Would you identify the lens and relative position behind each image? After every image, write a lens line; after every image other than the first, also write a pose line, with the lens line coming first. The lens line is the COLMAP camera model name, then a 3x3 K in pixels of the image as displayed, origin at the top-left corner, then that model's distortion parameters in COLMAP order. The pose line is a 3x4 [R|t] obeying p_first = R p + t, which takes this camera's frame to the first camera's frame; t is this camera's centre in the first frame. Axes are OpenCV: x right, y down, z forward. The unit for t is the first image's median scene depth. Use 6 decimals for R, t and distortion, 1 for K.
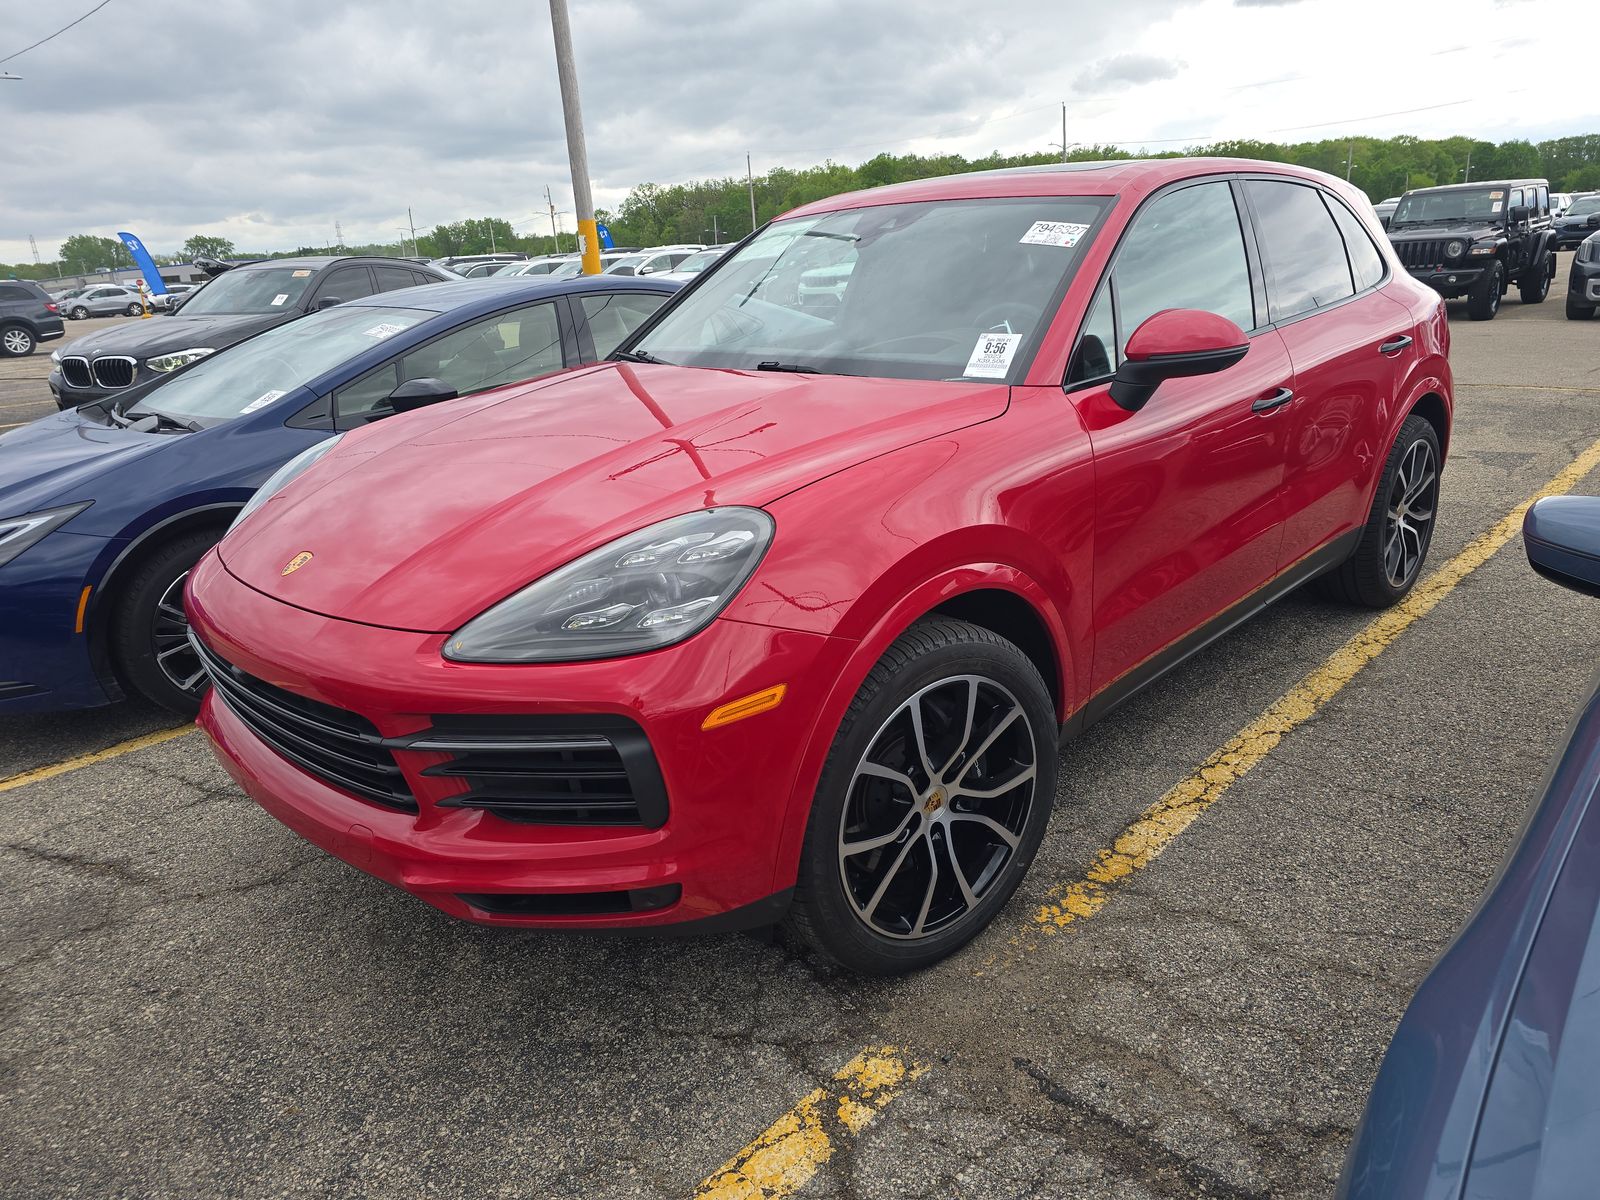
lens RADIAL K [[1083.9, 0, 813.1], [0, 1083.9, 593.5], [0, 0, 1]] dist [0.050262, -0.042230]
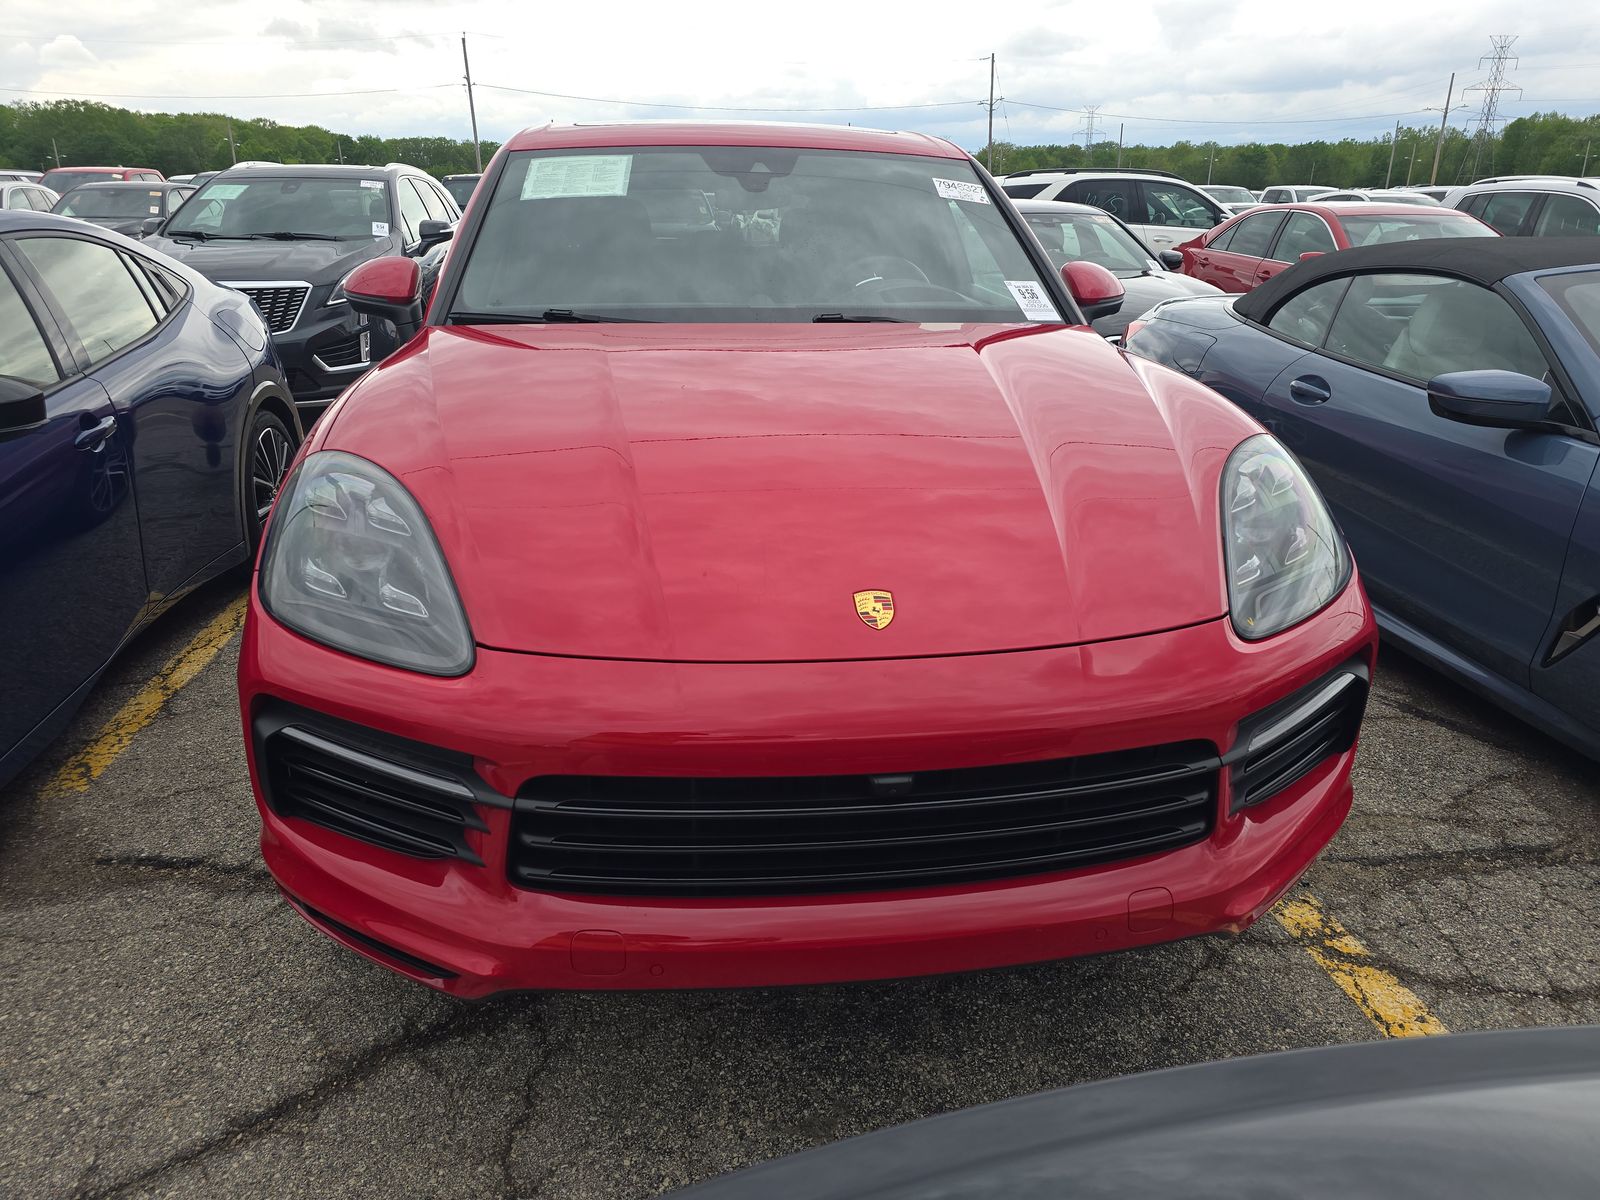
lens RADIAL K [[1083.9, 0, 813.1], [0, 1083.9, 593.5], [0, 0, 1]] dist [0.050262, -0.042230]
pose [[0.608079, -0.213929, 0.764510, -1.051181], [0.202938, 0.972900, 0.110828, -0.123594], [-0.767500, 0.087756, 0.635013, 0.625551]]
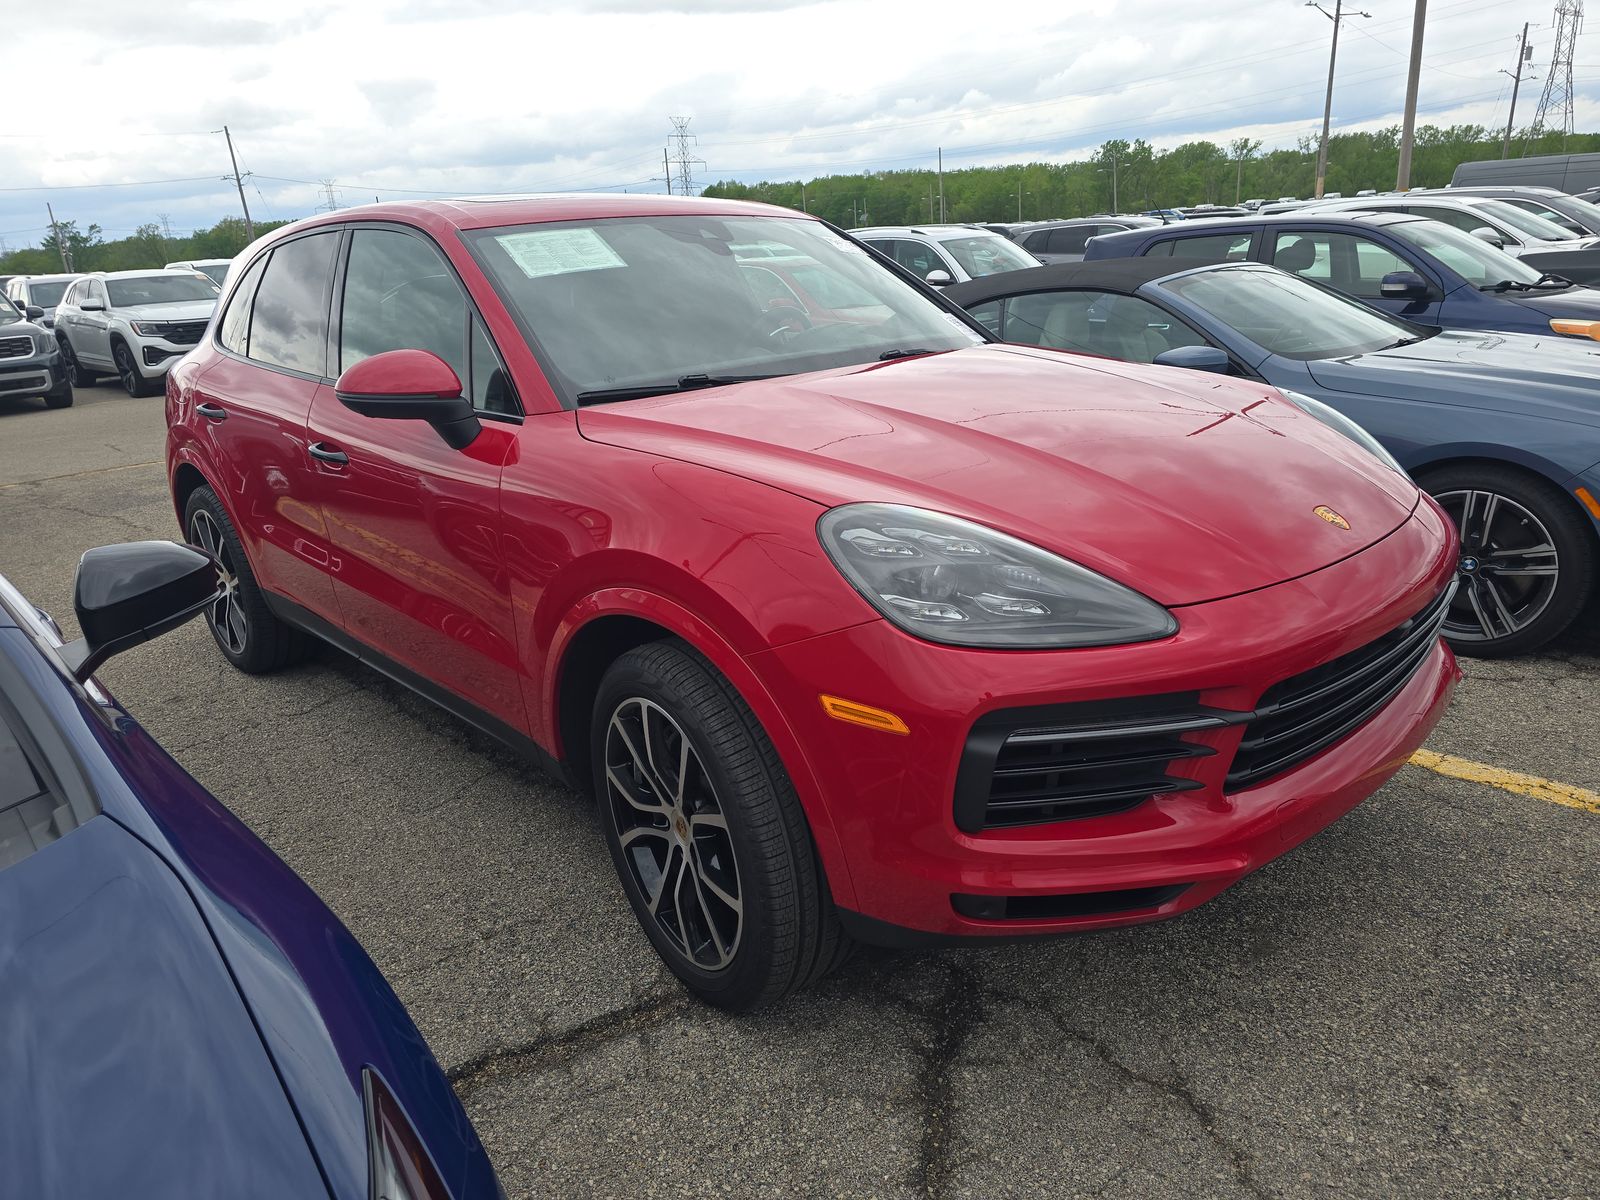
lens RADIAL K [[1083.9, 0, 813.1], [0, 1083.9, 593.5], [0, 0, 1]] dist [0.050262, -0.042230]
pose [[0.028265, -0.251336, 0.967487, -1.470357], [0.358197, 0.906145, 0.224936, -0.352654], [-0.933218, 0.340193, 0.115640, 1.381921]]
